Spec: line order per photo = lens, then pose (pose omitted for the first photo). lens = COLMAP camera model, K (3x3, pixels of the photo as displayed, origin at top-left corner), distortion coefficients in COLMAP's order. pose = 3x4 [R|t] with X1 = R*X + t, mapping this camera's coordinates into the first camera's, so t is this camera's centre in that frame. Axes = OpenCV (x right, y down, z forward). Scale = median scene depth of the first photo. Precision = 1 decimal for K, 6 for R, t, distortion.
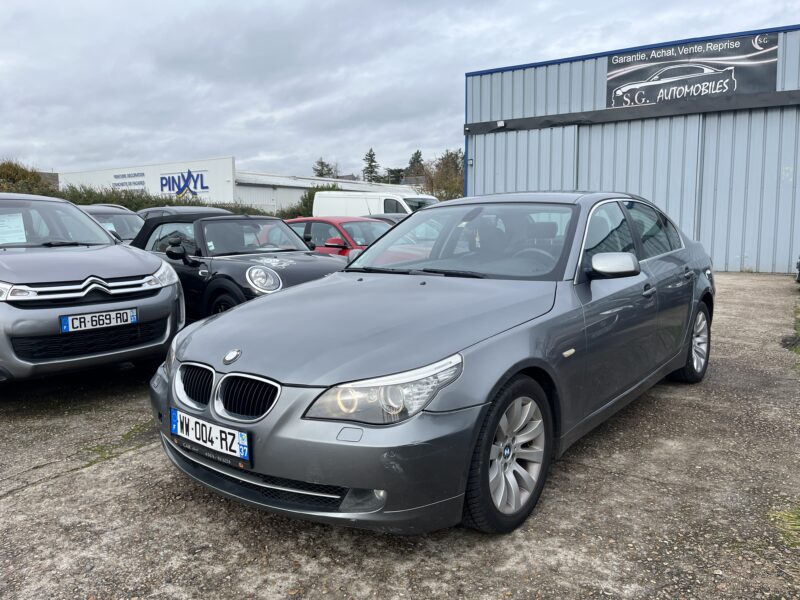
lens RADIAL K [[625.8, 0, 392.0], [0, 625.8, 295.9], [0, 0, 1]] dist [0.087494, -0.129404]
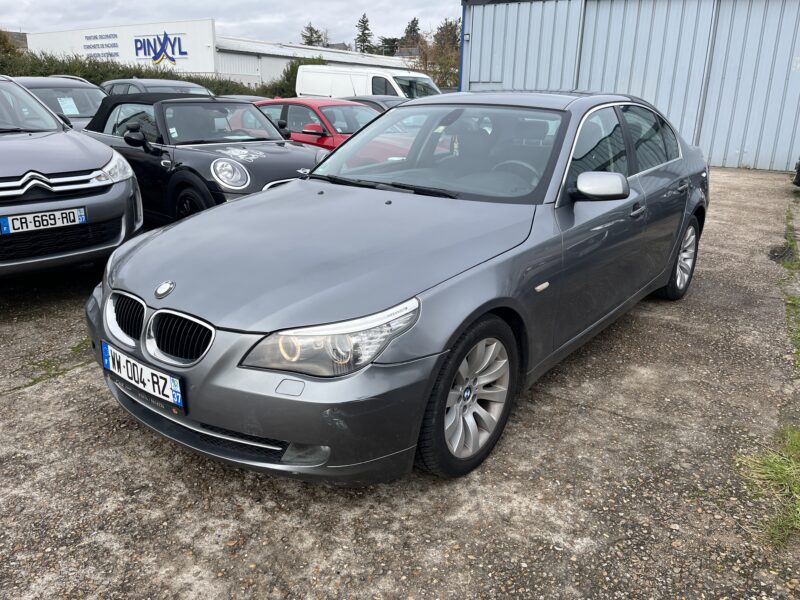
lens RADIAL K [[627.0, 0, 402.3], [0, 627.0, 301.0], [0, 0, 1]] dist [0.085337, -0.129151]
pose [[0.999281, 0.021250, 0.031388, 0.050420], [-0.026935, 0.980721, 0.193546, -0.065166], [-0.026670, -0.194252, 0.980589, 0.103504]]
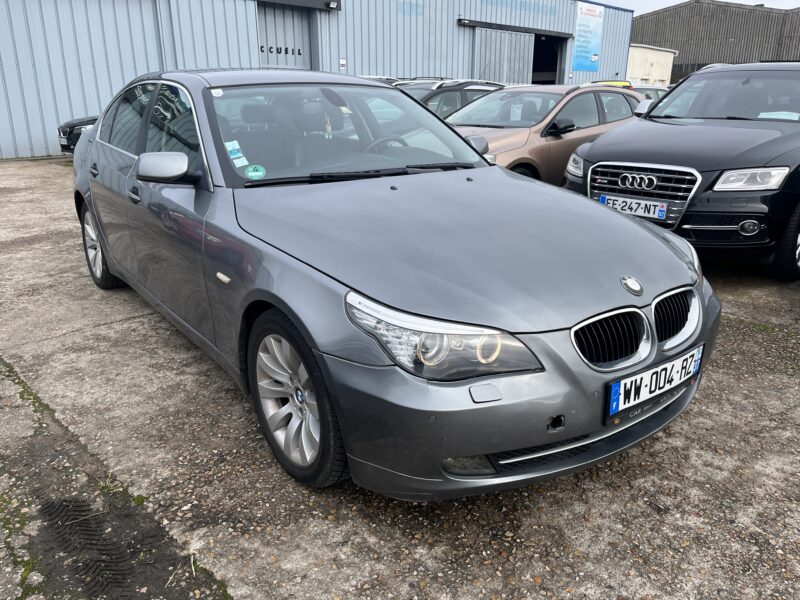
lens RADIAL K [[627.0, 0, 402.3], [0, 627.0, 301.0], [0, 0, 1]] dist [0.085337, -0.129151]
pose [[0.193778, -0.285220, 0.938669, -1.010663], [0.102532, 0.957453, 0.269761, -0.125210], [-0.975673, 0.043970, 0.214778, 1.044862]]
